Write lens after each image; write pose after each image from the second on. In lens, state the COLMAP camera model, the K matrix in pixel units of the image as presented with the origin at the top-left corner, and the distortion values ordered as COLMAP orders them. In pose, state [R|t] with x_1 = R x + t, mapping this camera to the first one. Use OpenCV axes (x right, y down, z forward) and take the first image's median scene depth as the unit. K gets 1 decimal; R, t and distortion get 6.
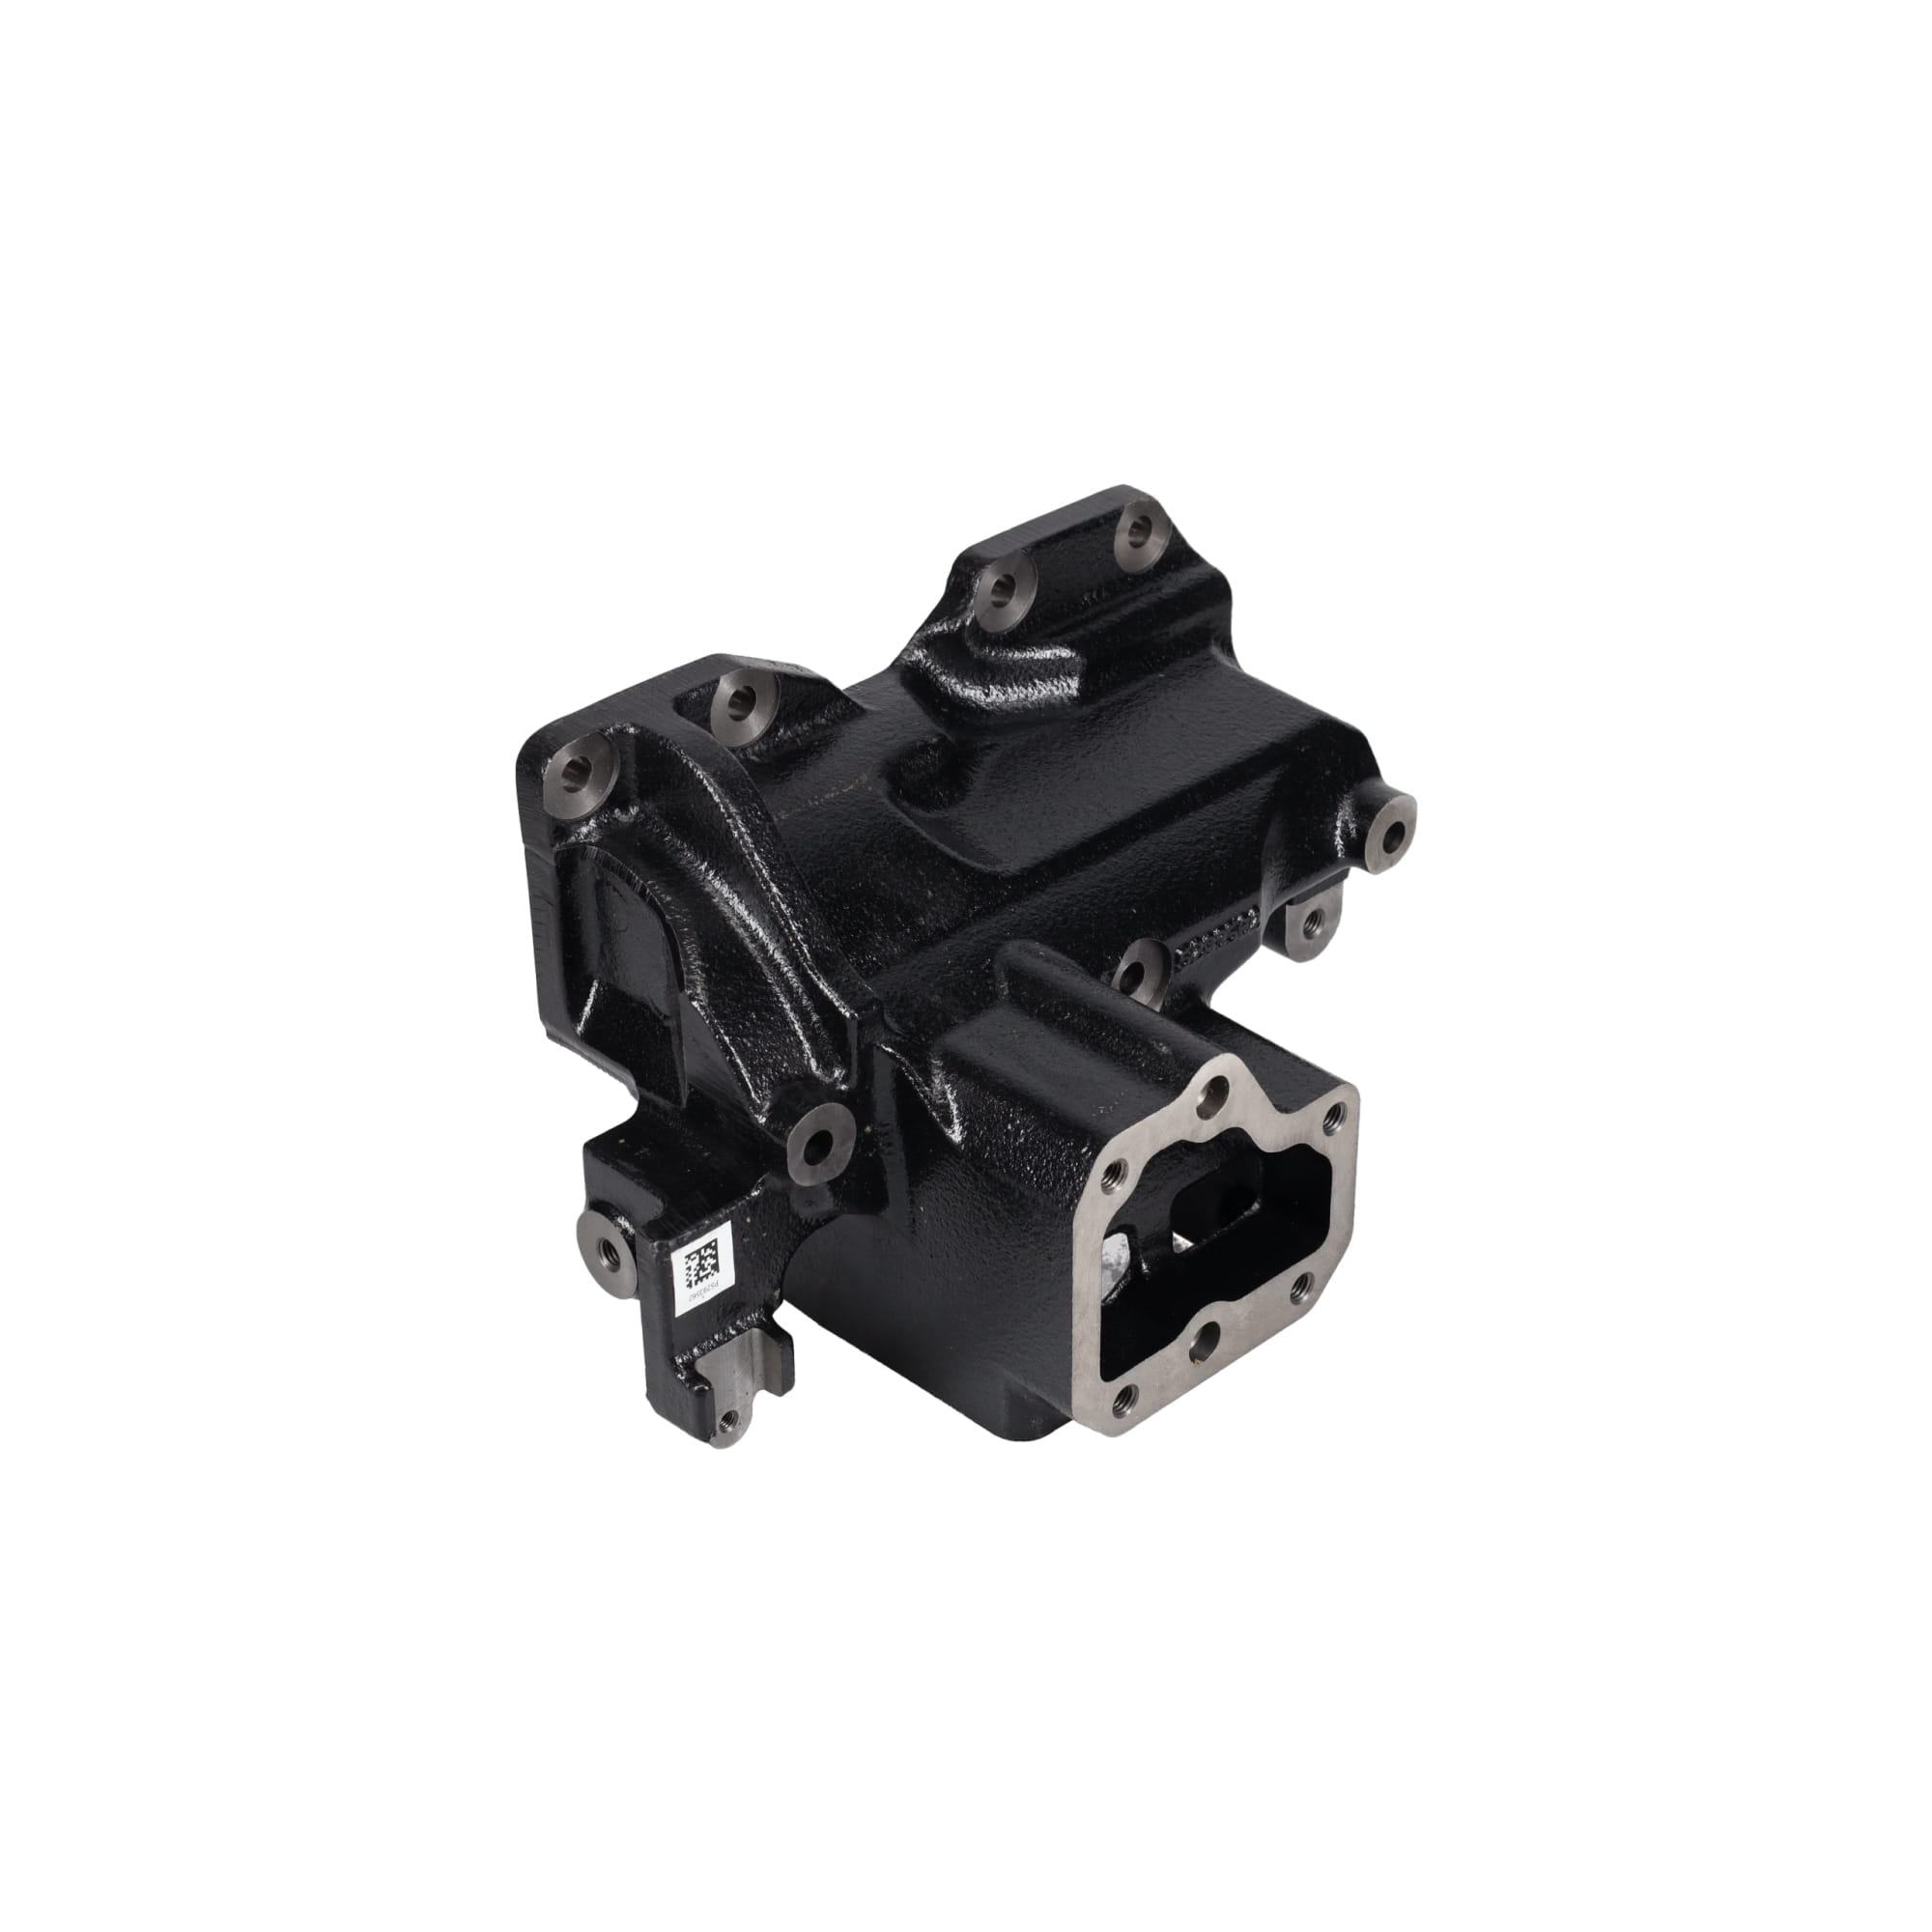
lens RADIAL K [[3361.7, 0, 966.0], [0, 3361.7, 966.0], [0, 0, 1]] dist [0.000774, 0.004171]
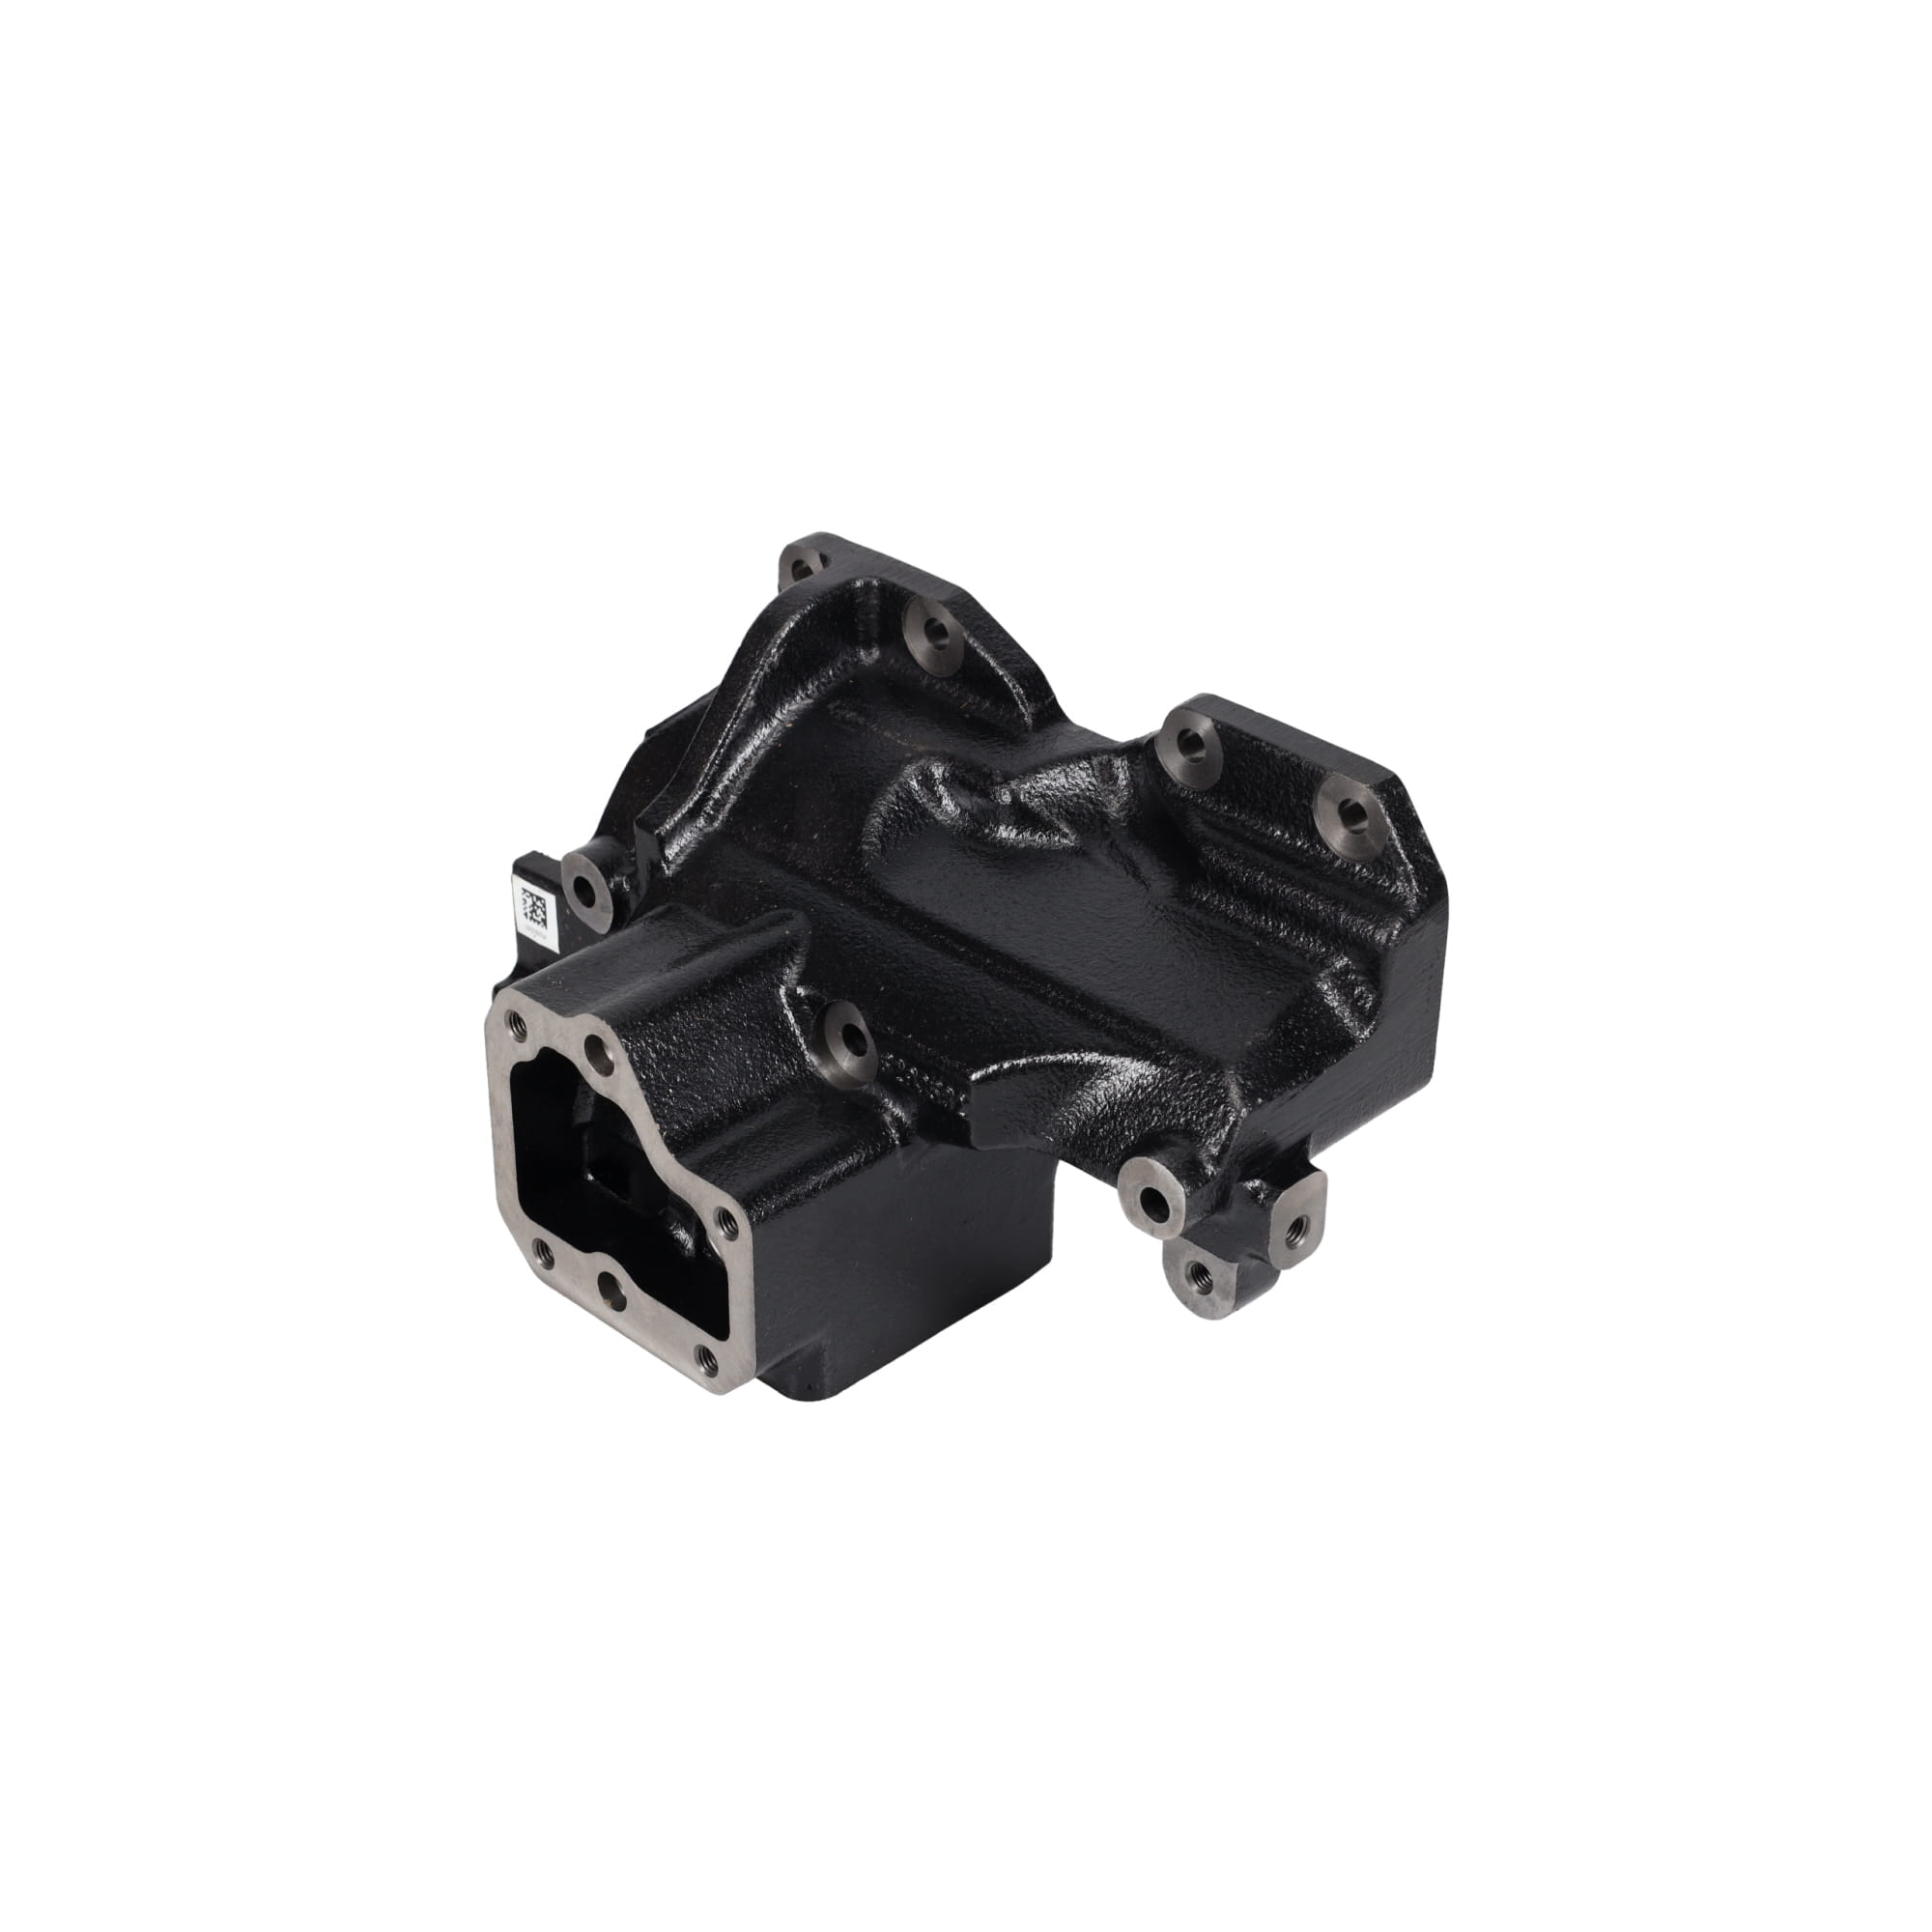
lens RADIAL K [[3361.7, 0, 966.0], [0, 3361.7, 966.0], [0, 0, 1]] dist [0.000774, 0.004171]
pose [[0.030153, 0.525746, -0.850107, 0.922707], [-0.537858, 0.725398, 0.429543, -0.477370], [0.842496, 0.444285, 0.304650, 0.733665]]
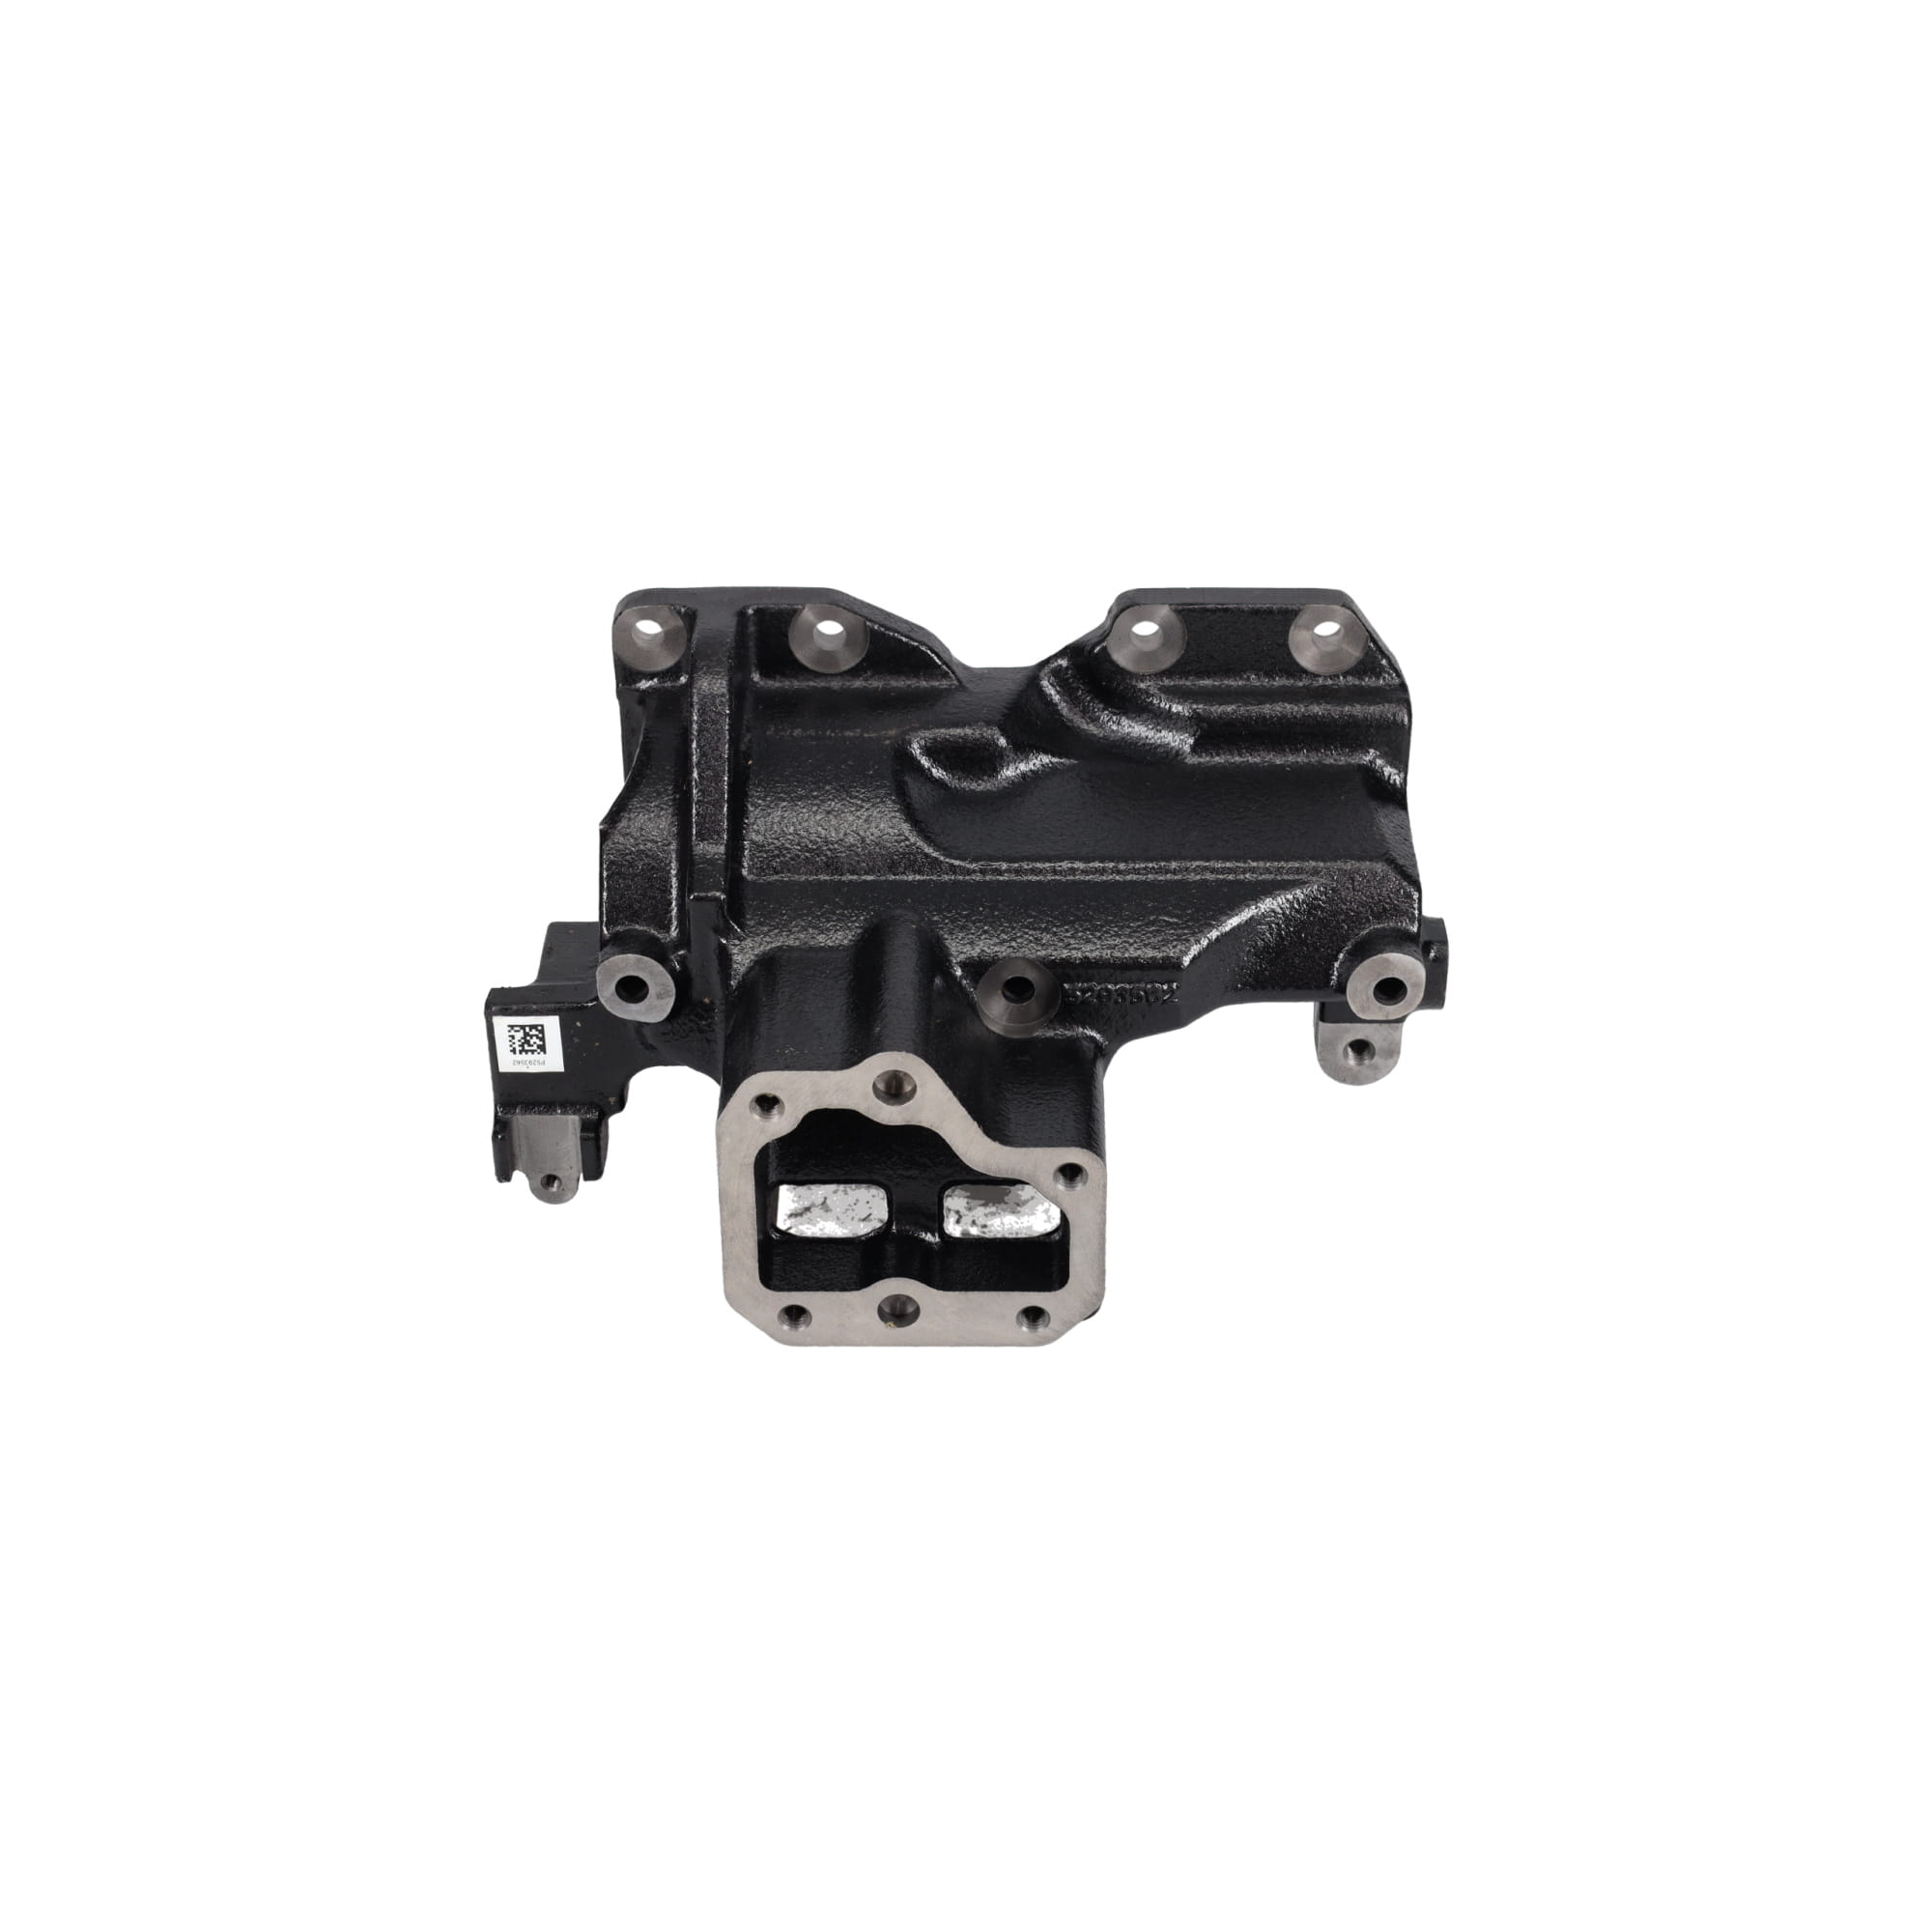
lens RADIAL K [[3361.7, 0, 966.0], [0, 3361.7, 966.0], [0, 0, 1]] dist [0.000774, 0.004171]
pose [[0.711863, 0.378780, -0.591420, 0.698722], [-0.372172, 0.917588, 0.139714, -0.153938], [0.595601, 0.120653, 0.794168, 0.129401]]
